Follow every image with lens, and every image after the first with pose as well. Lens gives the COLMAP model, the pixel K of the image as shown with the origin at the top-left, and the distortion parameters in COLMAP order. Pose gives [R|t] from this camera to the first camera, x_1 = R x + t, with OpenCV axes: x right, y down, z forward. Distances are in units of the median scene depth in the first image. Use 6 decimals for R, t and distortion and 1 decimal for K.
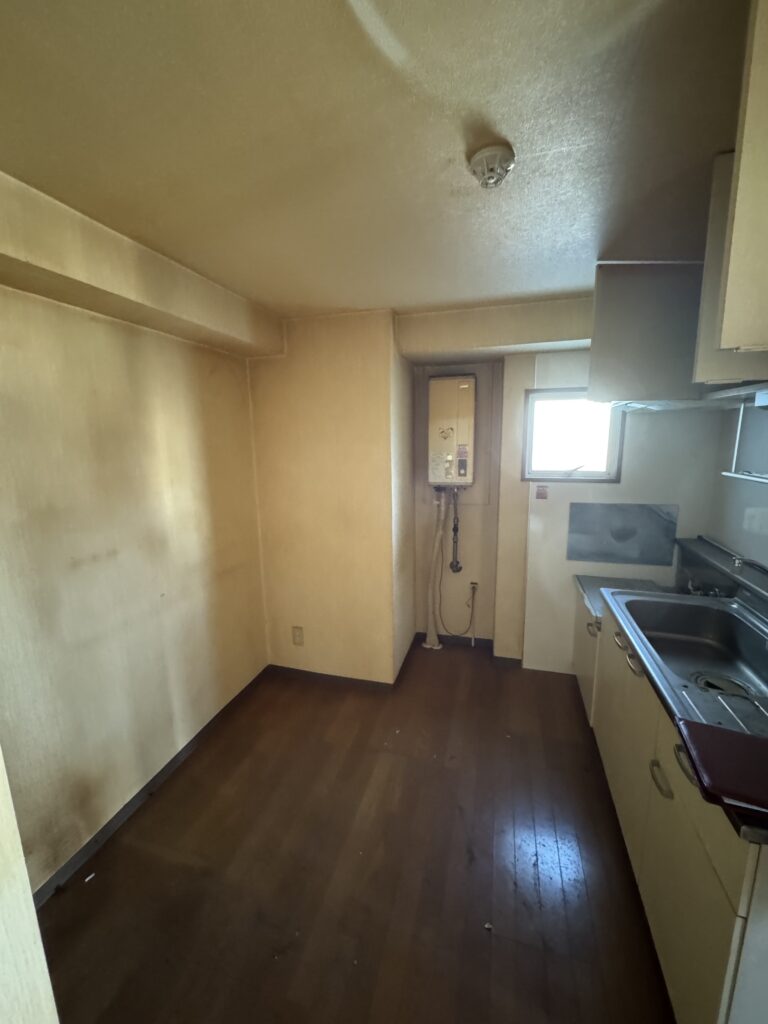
lens RADIAL K [[407.2, 0, 384.4], [0, 407.2, 513.1], [0, 0, 1]] dist [-0.002763, 0.000013]
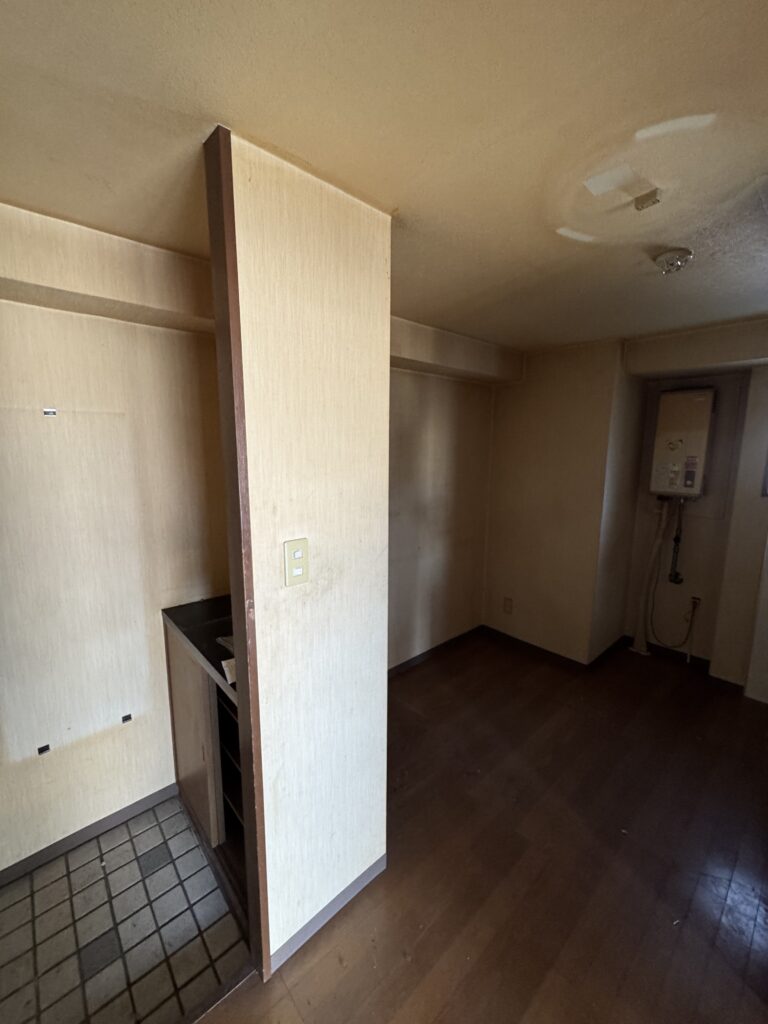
lens RADIAL K [[407.2, 0, 386.2], [0, 407.2, 514.7], [0, 0, 1]] dist [-0.002763, 0.000013]
pose [[0.844650, 0.106954, -0.524526, 0.092793], [-0.113568, 0.993336, 0.019668, 0.043454], [0.523133, 0.042956, 0.851168, -0.256022]]
